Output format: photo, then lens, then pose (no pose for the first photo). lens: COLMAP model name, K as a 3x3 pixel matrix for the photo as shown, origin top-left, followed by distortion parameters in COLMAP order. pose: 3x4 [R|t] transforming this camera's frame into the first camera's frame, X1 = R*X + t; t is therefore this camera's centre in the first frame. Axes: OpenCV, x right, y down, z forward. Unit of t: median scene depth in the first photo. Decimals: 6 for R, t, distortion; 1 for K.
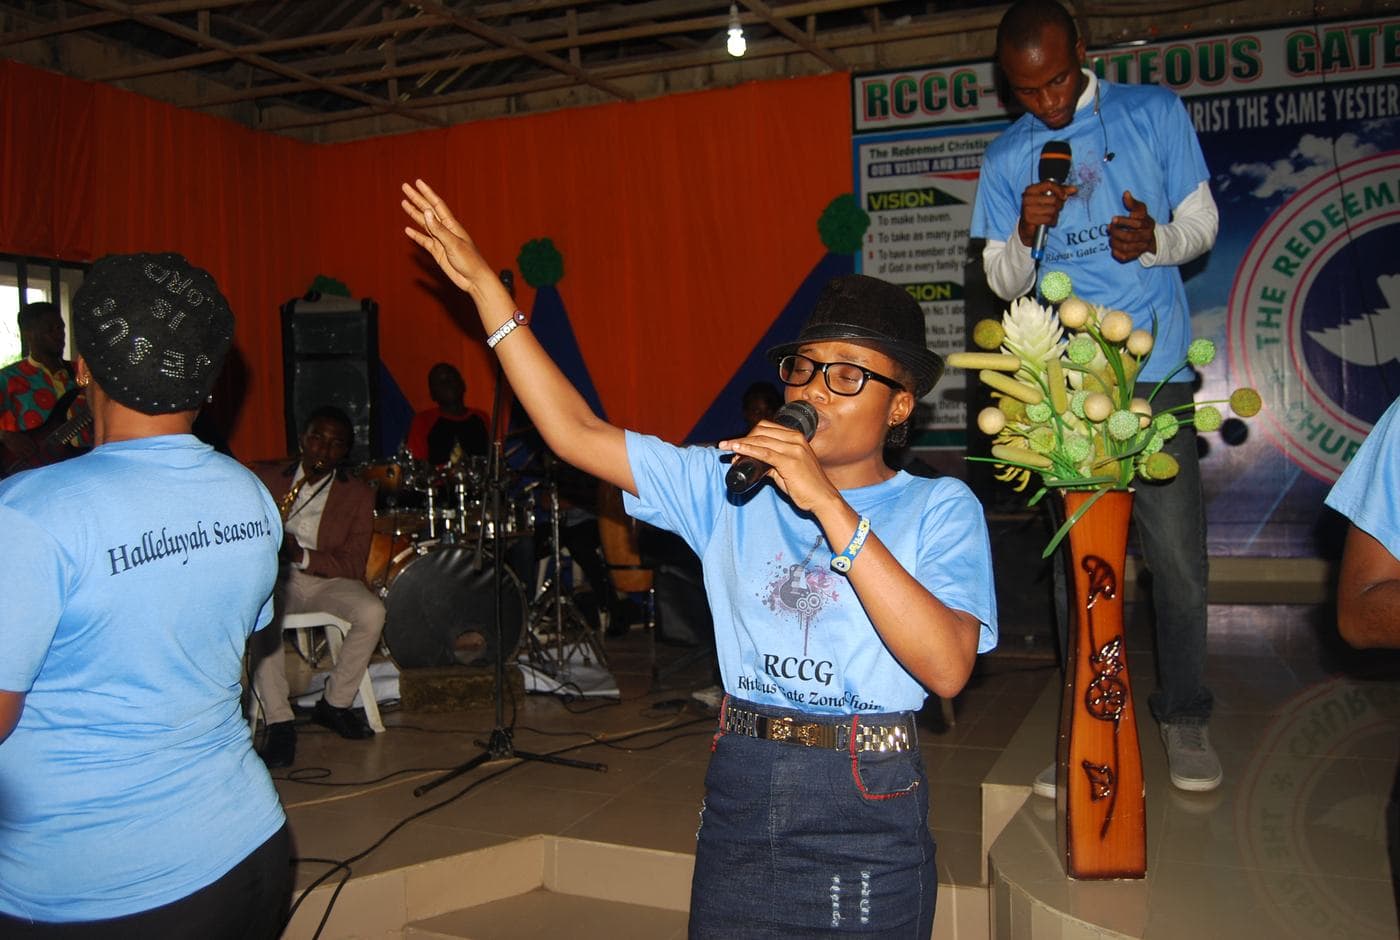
lens RADIAL K [[1268.3, 0, 667.9], [0, 1268.3, 463.7], [0, 0, 1]] dist [-0.085779, 0.042155]
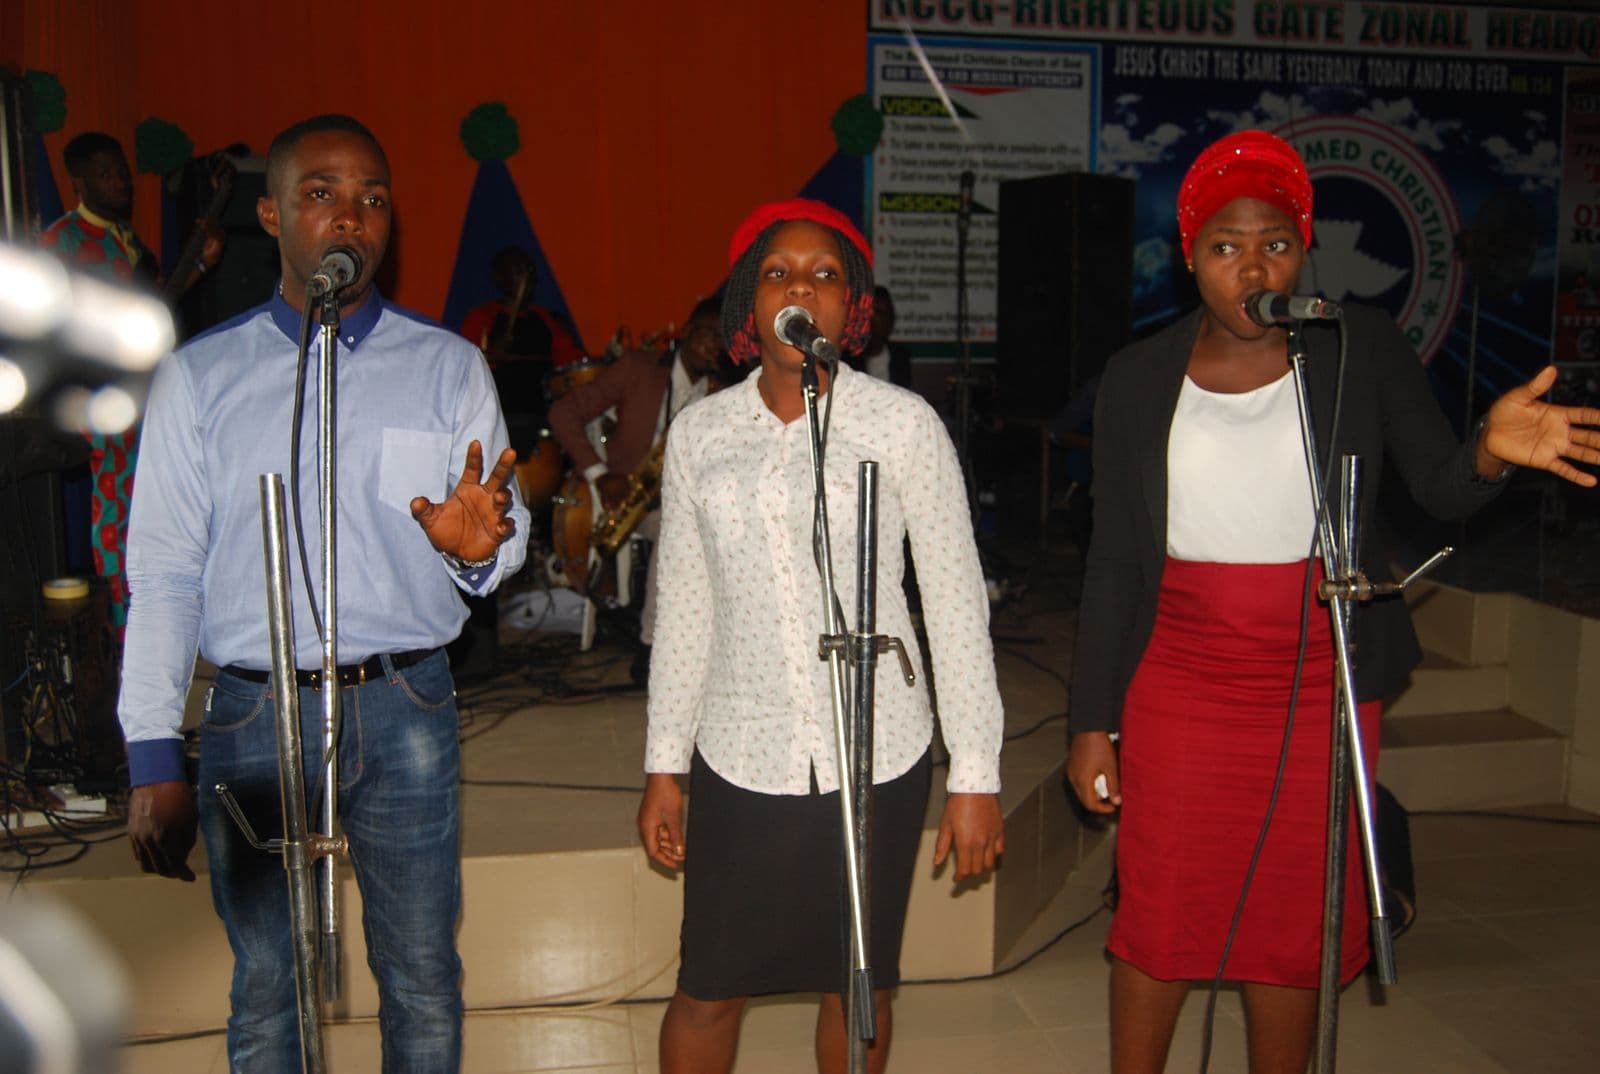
lens RADIAL K [[1620.2, 0, 822.5], [0, 1620.2, 539.8], [0, 0, 1]] dist [-0.067609, 0.023656]
pose [[0.833318, -0.042516, 0.551157, -0.601728], [-0.006656, 0.996194, 0.086909, 0.019793], [-0.552754, -0.076091, 0.829863, -0.034849]]
